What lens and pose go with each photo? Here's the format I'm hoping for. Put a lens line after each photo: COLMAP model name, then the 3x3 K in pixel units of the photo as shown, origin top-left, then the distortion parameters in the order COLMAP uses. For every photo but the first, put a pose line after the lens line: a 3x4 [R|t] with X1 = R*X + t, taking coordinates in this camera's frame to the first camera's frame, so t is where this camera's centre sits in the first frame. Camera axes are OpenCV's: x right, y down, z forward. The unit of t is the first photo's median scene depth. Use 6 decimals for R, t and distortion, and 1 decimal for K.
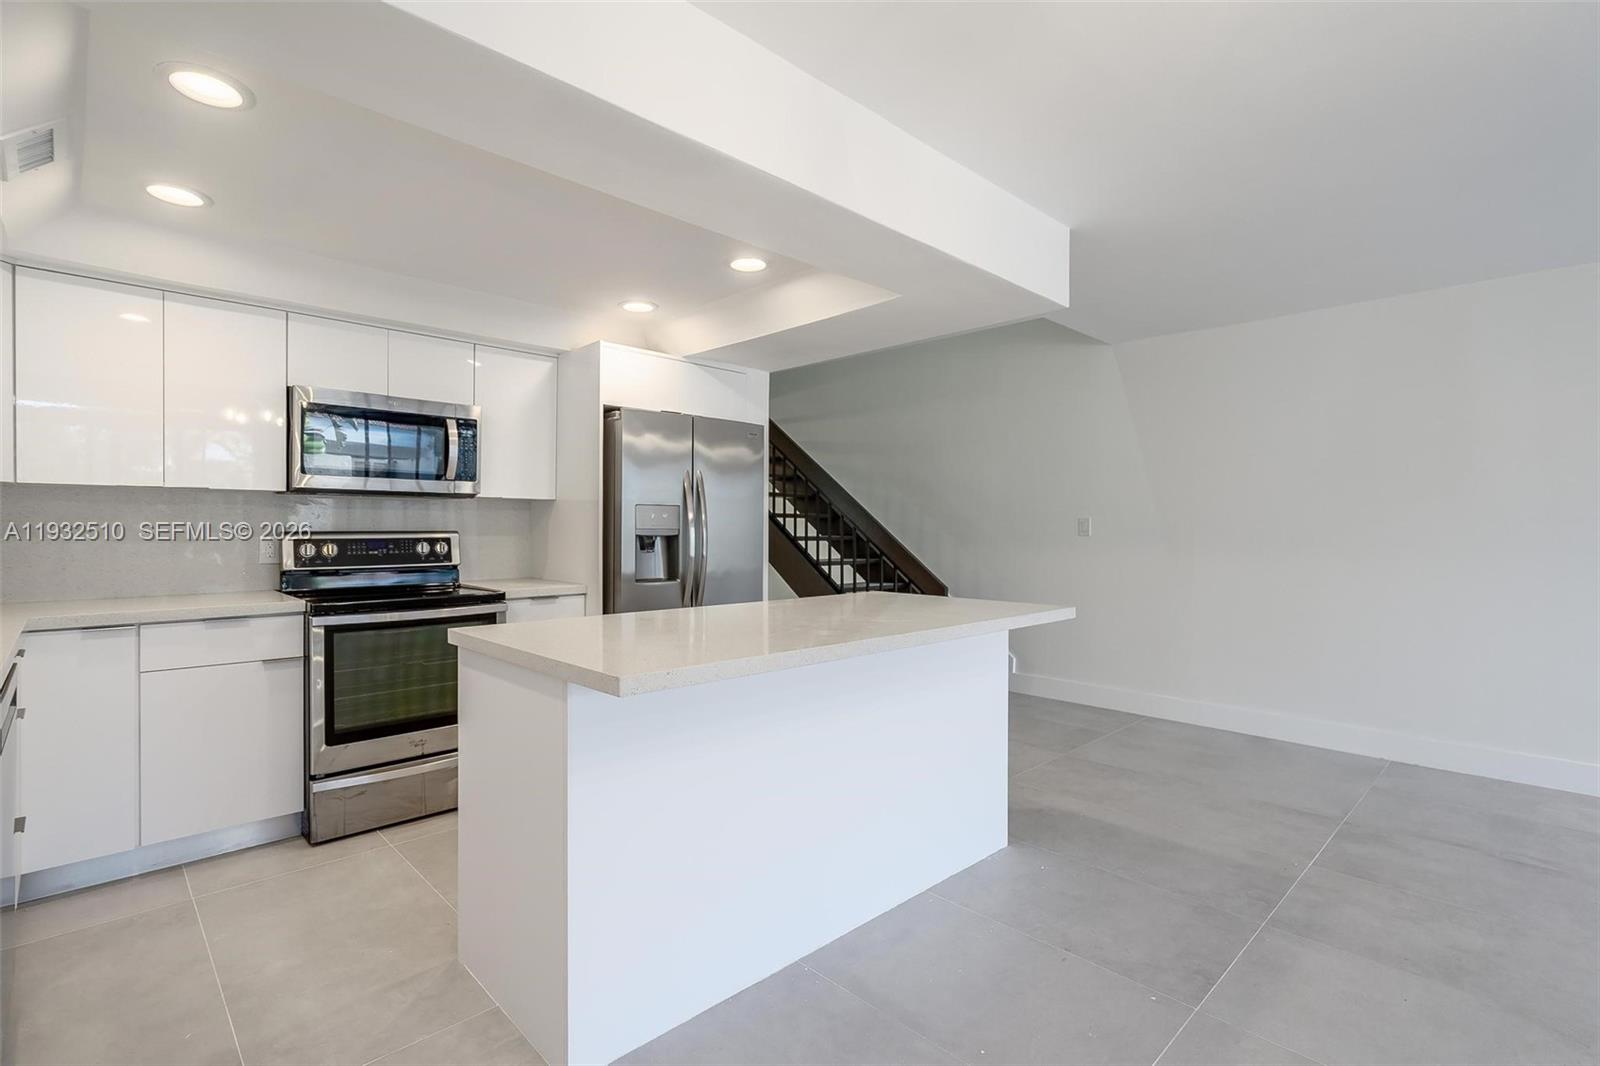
lens RADIAL K [[733.6, 0, 743.3], [0, 733.6, 538.9], [0, 0, 1]] dist [-0.011809, 0.003453]
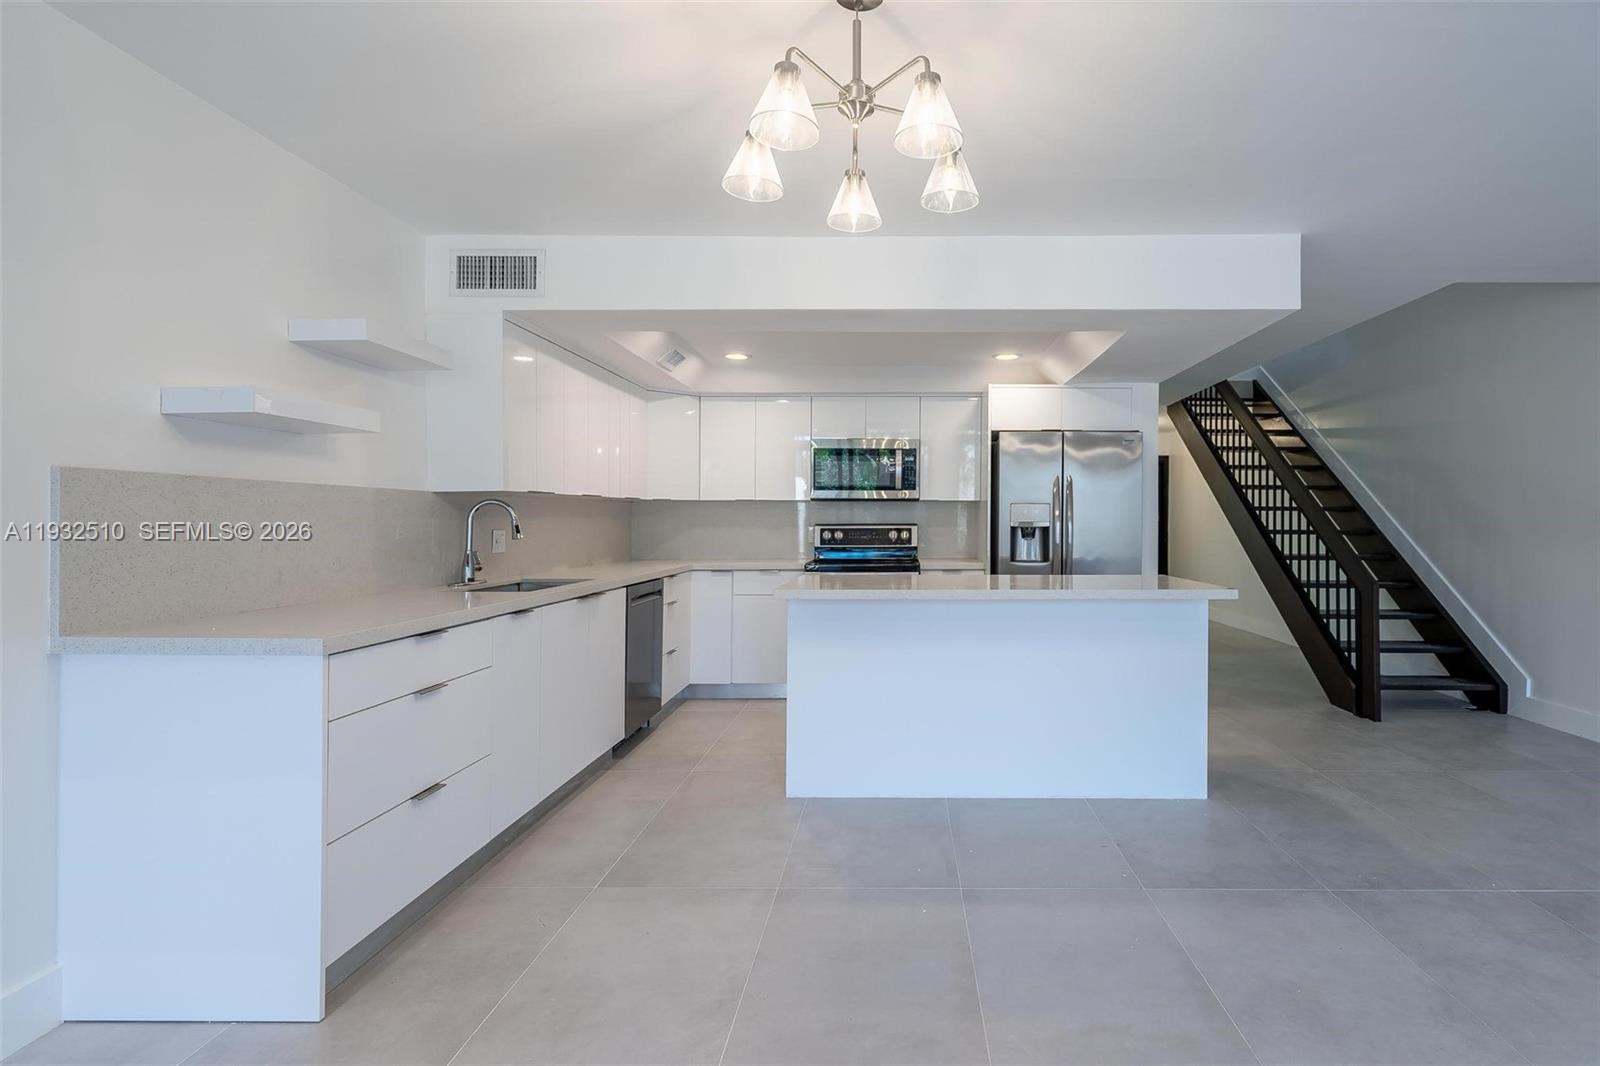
lens RADIAL K [[733.6, 0, 907.4], [0, 733.6, 540.3], [0, 0, 1]] dist [-0.011809, 0.003453]
pose [[0.752939, 0.013815, -0.657945, 0.602466], [-0.009591, 0.999904, 0.010018, 0.008355], [0.658020, -0.001233, 0.752999, -0.132379]]
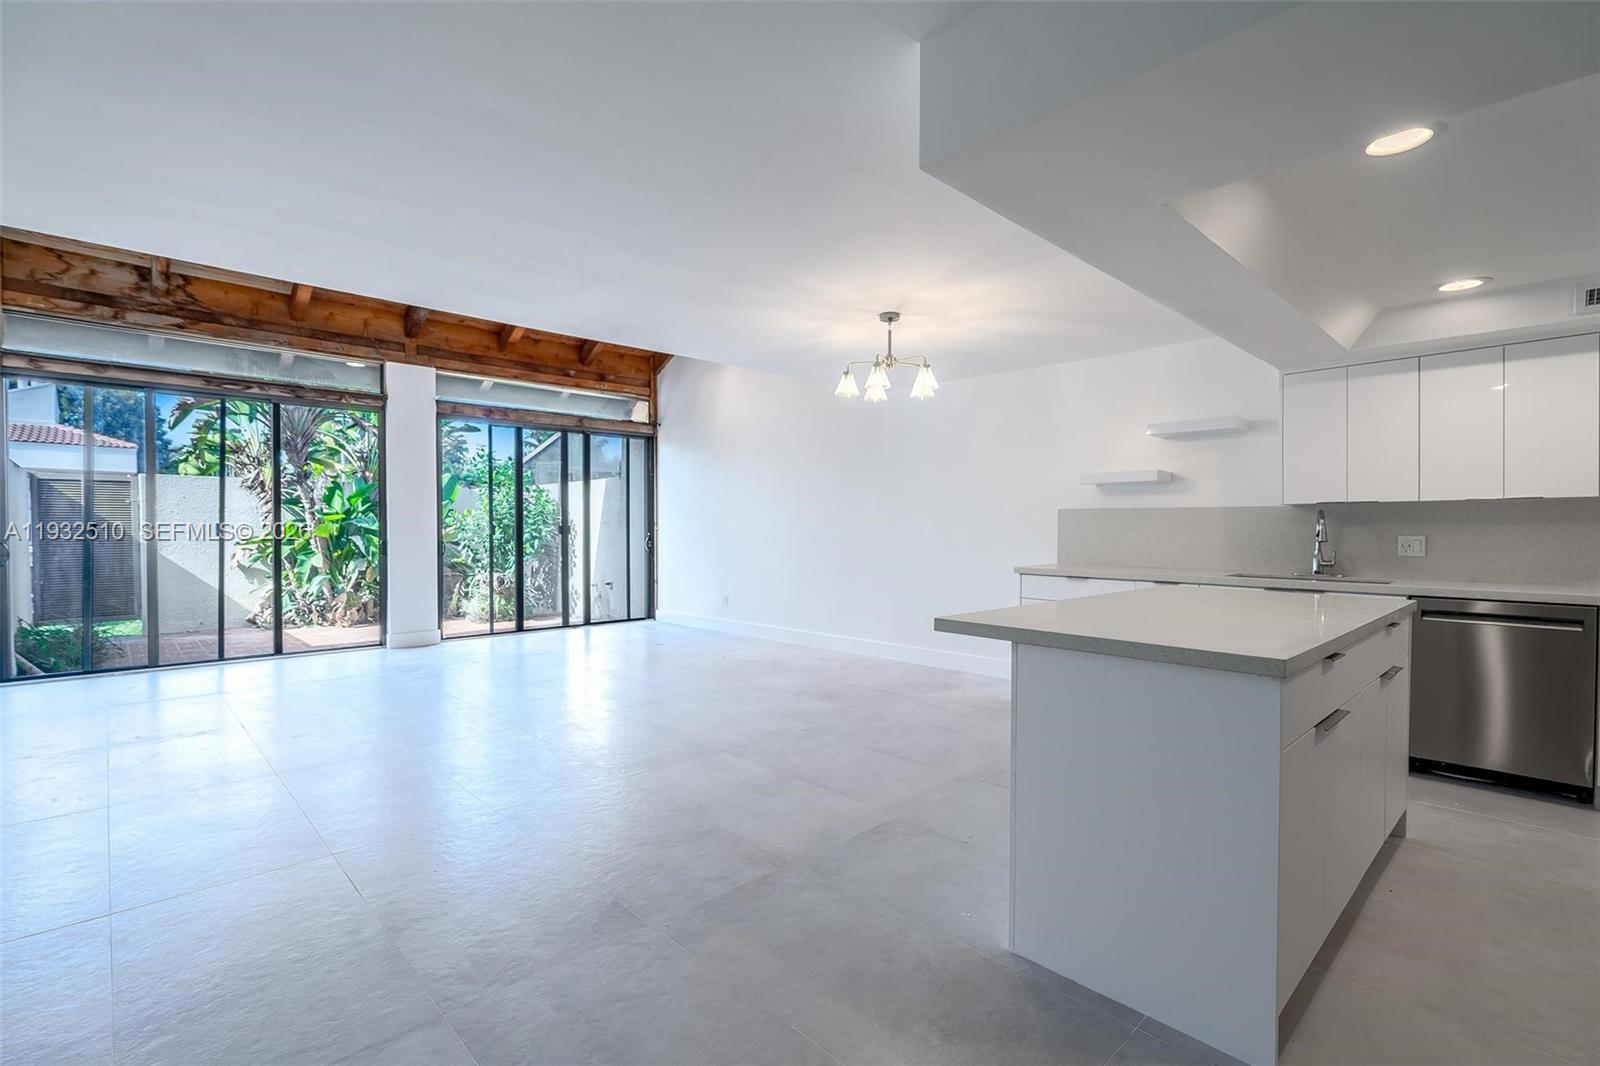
lens RADIAL K [[733.6, 0, 783.2], [0, 733.6, 541.2], [0, 0, 1]] dist [-0.011809, 0.003453]
pose [[-0.999037, -0.004484, -0.043654, 0.499316], [-0.006159, 0.999247, 0.038311, -0.018767], [0.043449, 0.038543, -0.998312, 1.369548]]
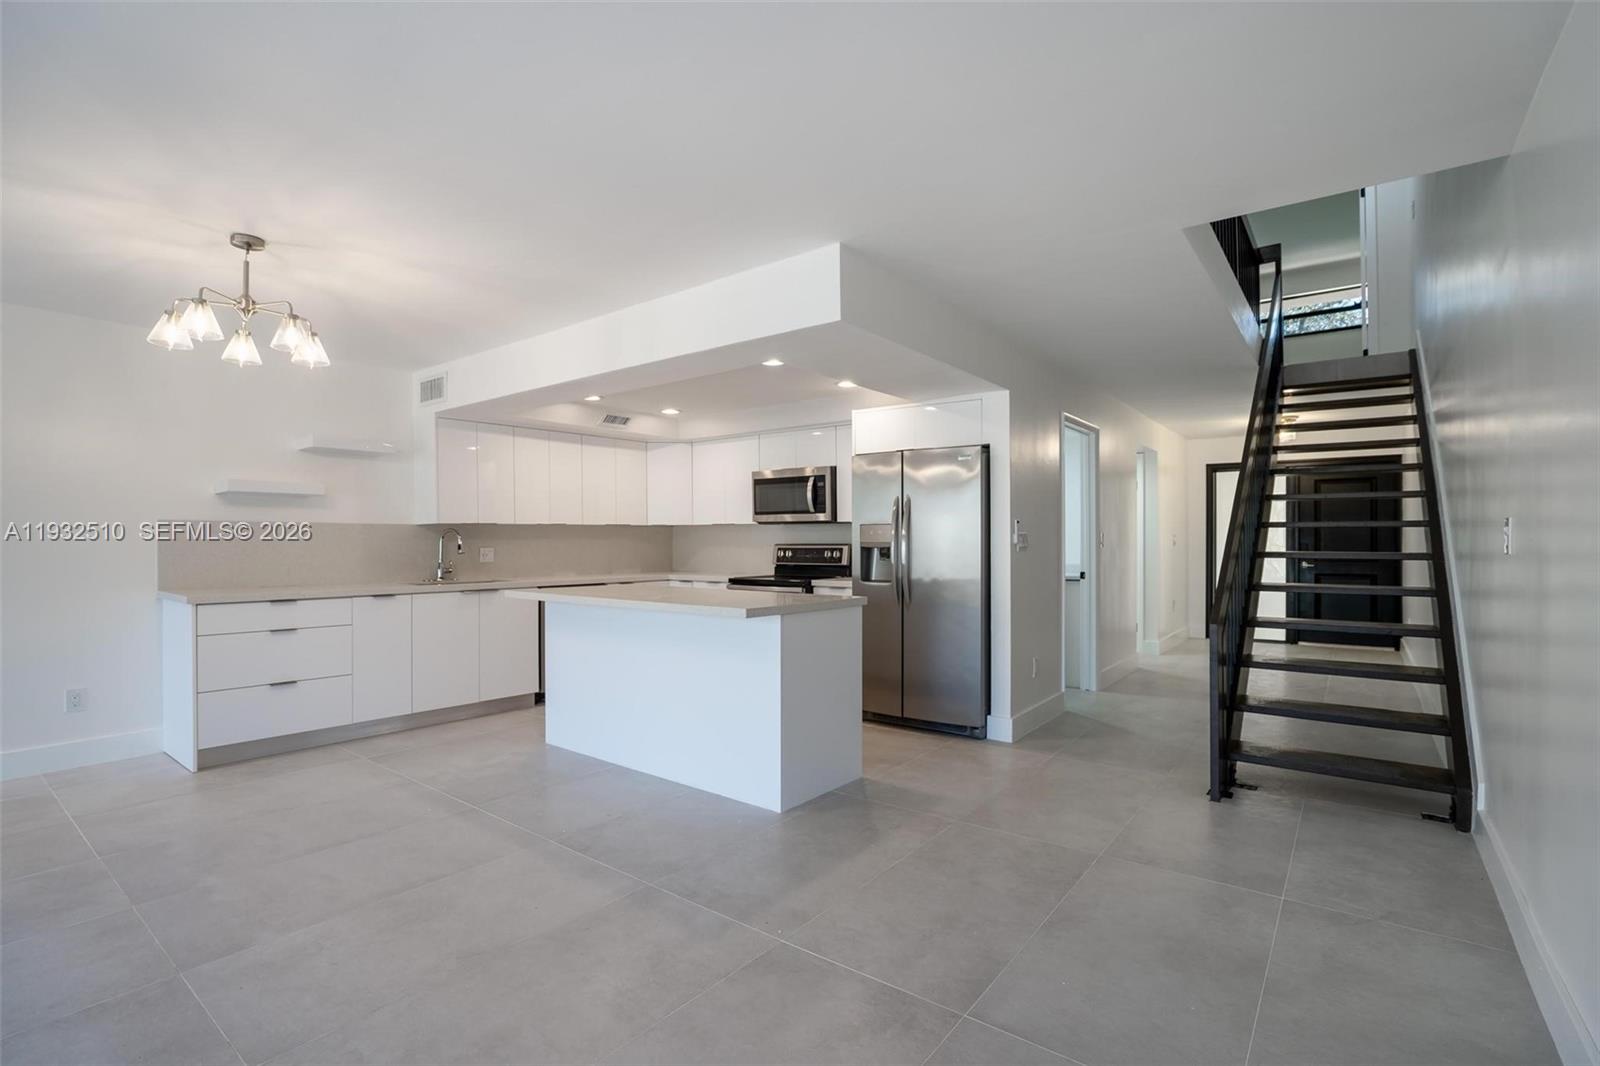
lens RADIAL K [[733.6, 0, 811.2], [0, 733.6, 552.8], [0, 0, 1]] dist [-0.011809, 0.003453]
pose [[0.202872, 0.012212, -0.979129, 1.204770], [-0.016172, 0.999828, 0.009120, -0.004885], [0.979072, 0.013985, 0.203035, 0.642379]]
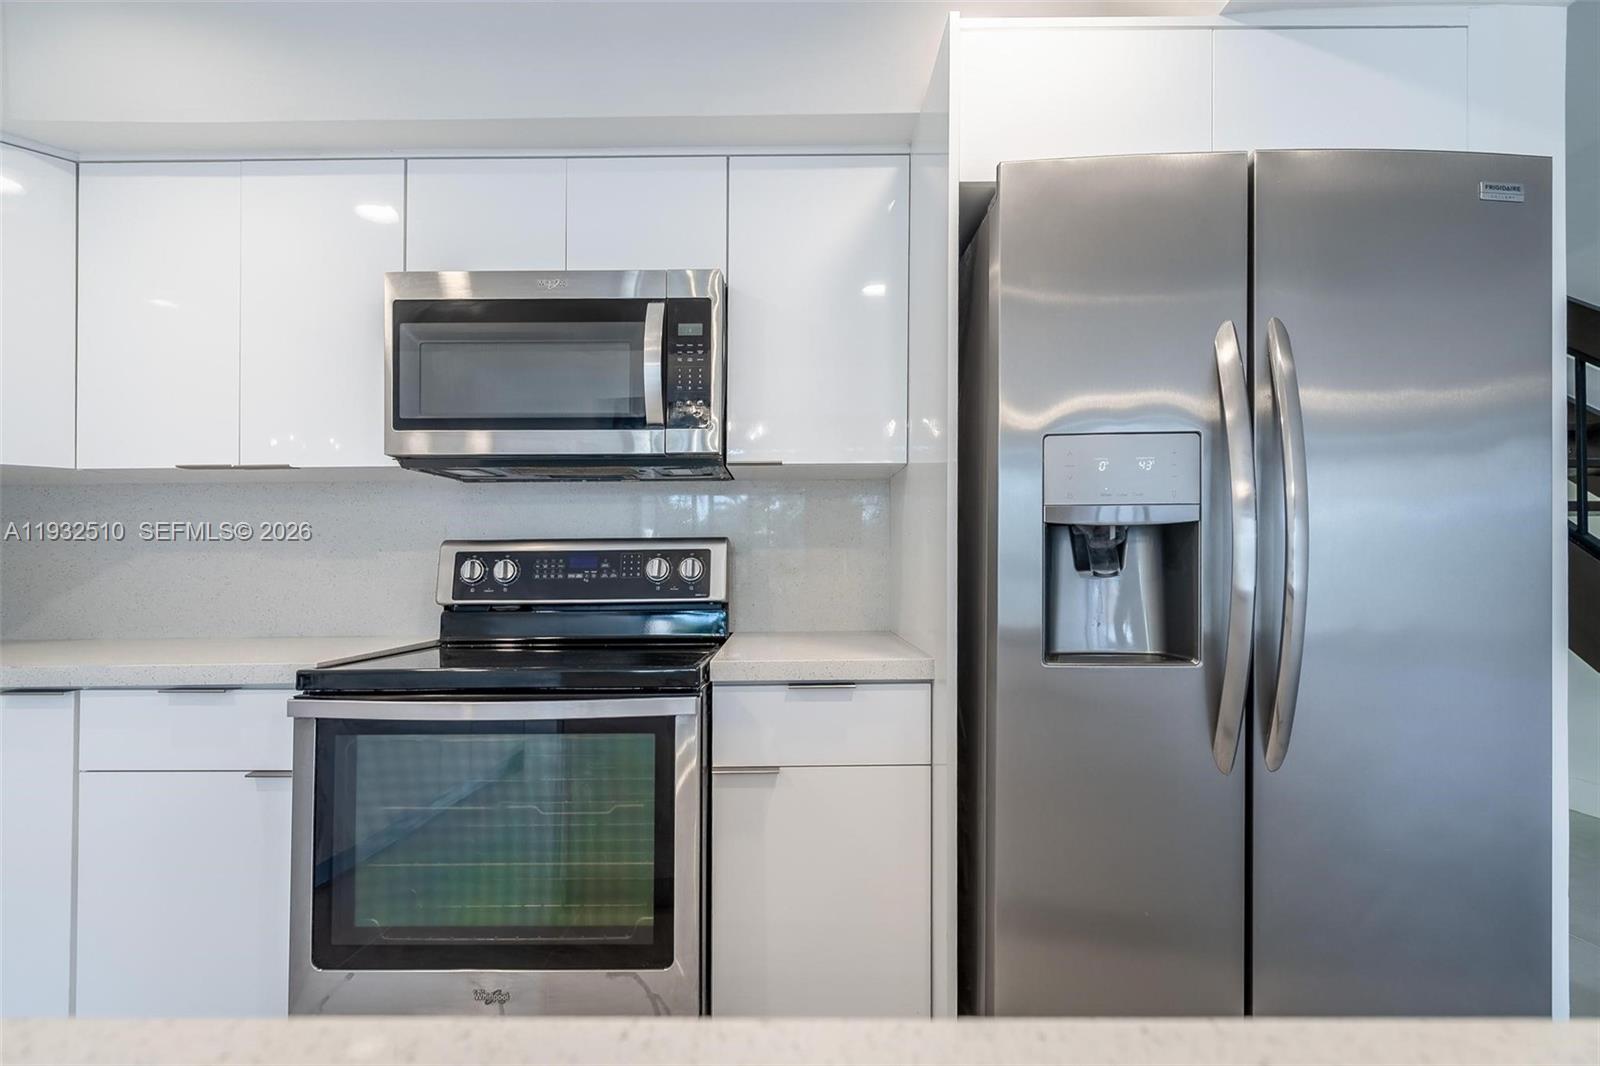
lens RADIAL K [[733.6, 0, 784.7], [0, 733.6, 576.8], [0, 0, 1]] dist [-0.011809, 0.003453]
pose [[0.755350, -0.002243, -0.655318, -0.013762], [-0.001734, 0.999984, -0.005421, 0.021630], [0.655320, 0.005231, 0.755333, 0.669295]]
